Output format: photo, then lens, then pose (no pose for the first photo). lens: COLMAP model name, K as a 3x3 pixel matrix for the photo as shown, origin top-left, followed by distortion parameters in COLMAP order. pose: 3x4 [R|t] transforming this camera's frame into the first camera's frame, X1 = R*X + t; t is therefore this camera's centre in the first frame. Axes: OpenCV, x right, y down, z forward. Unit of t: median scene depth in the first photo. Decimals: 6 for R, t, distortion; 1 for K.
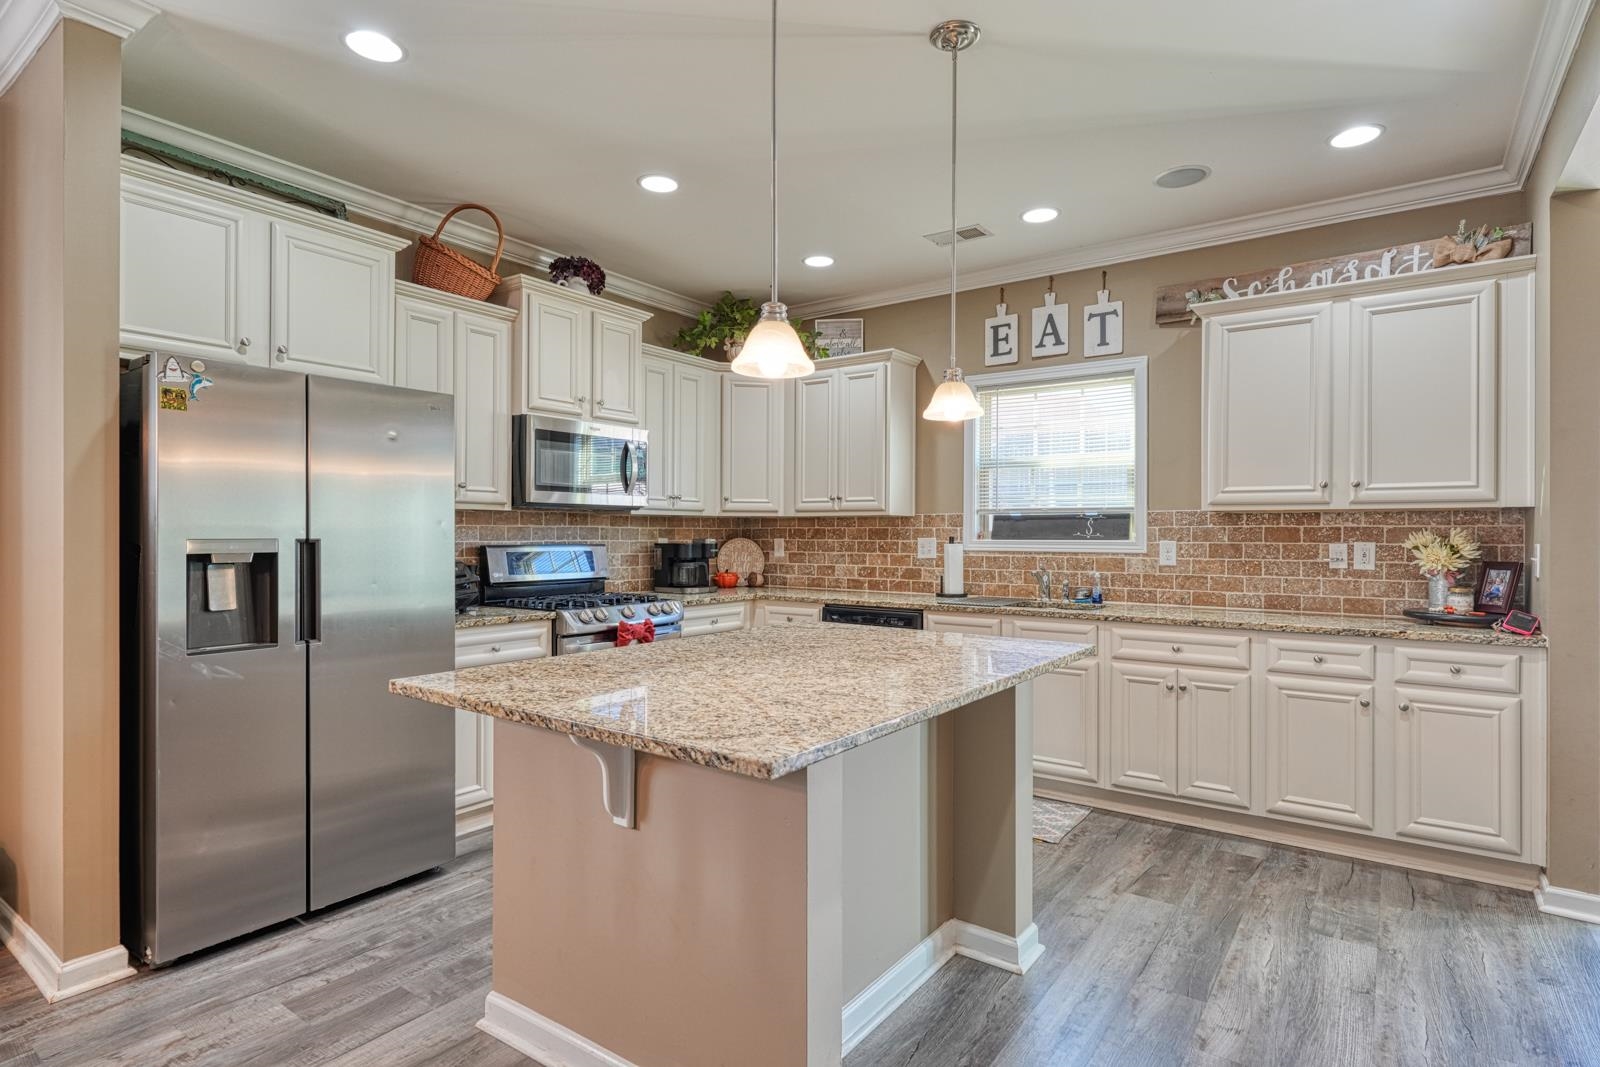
lens RADIAL K [[811.9, 0, 800.0], [0, 811.9, 533.5], [0, 0, 1]] dist [0.004798, 0.000592]
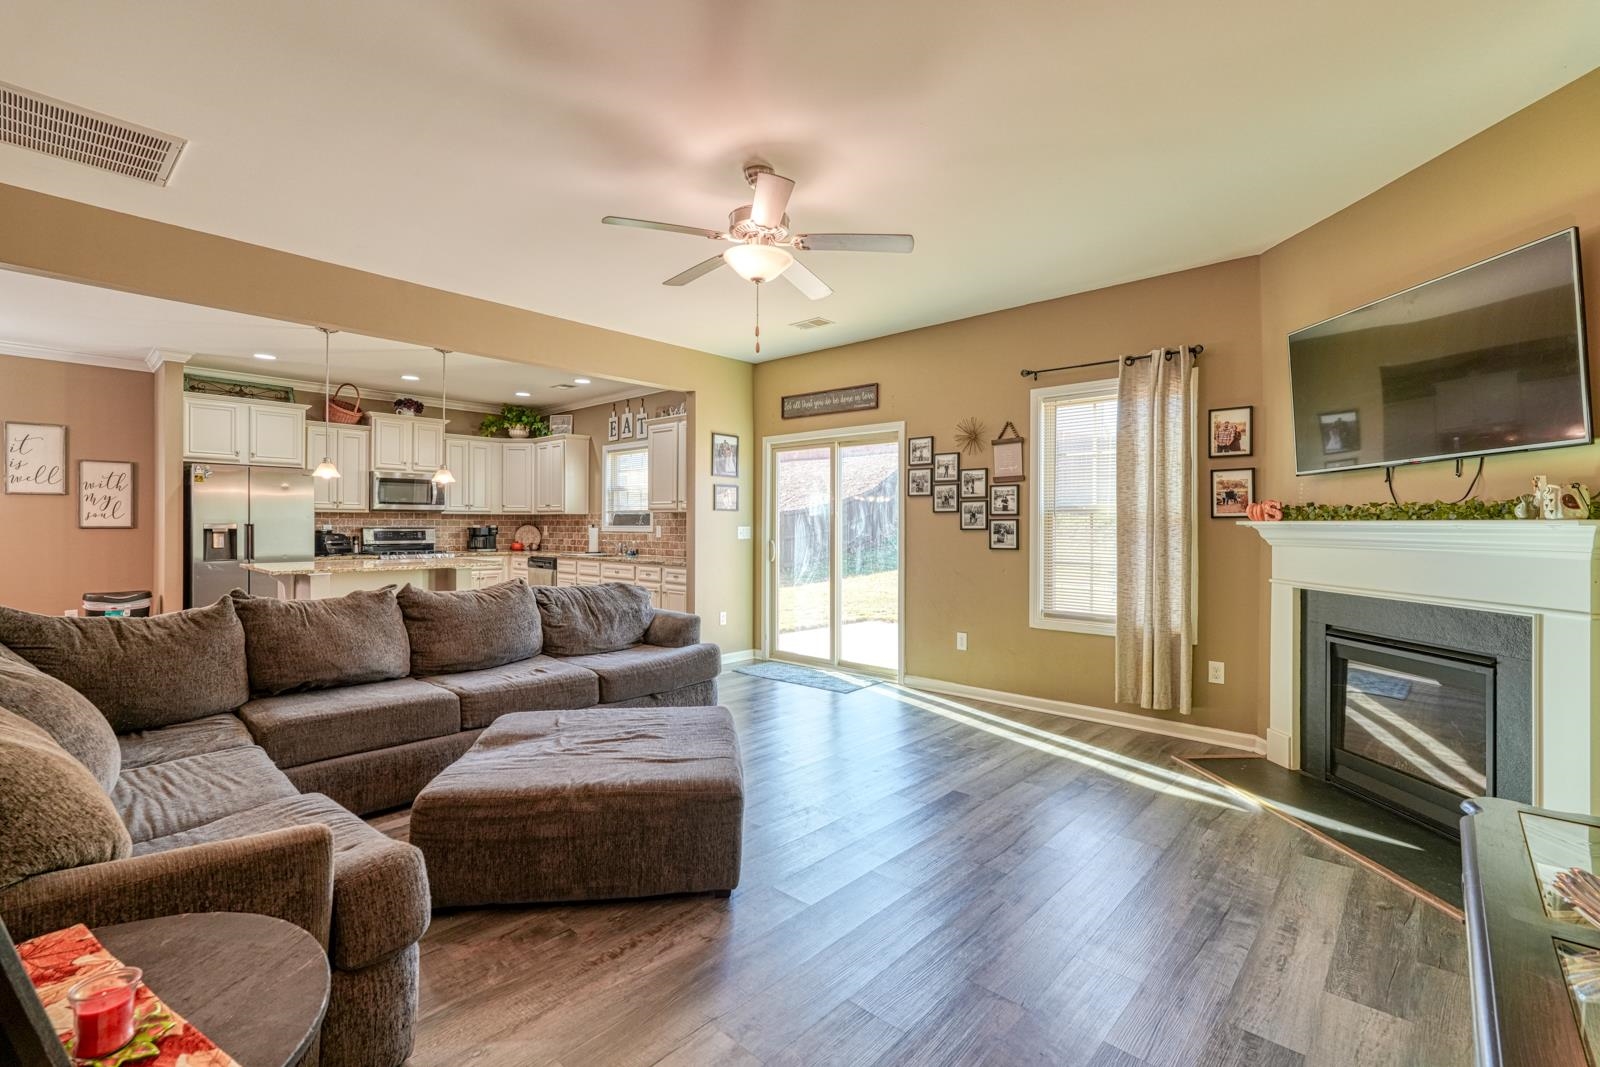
lens RADIAL K [[703.6, 0, 813.8], [0, 703.6, 529.8], [0, 0, 1]] dist [0.000727, 0.000698]
pose [[0.993429, 0.000935, -0.114450, 0.992038], [-0.000210, 0.999980, 0.006348, 0.006606], [0.114454, -0.006283, 0.993409, -0.742033]]
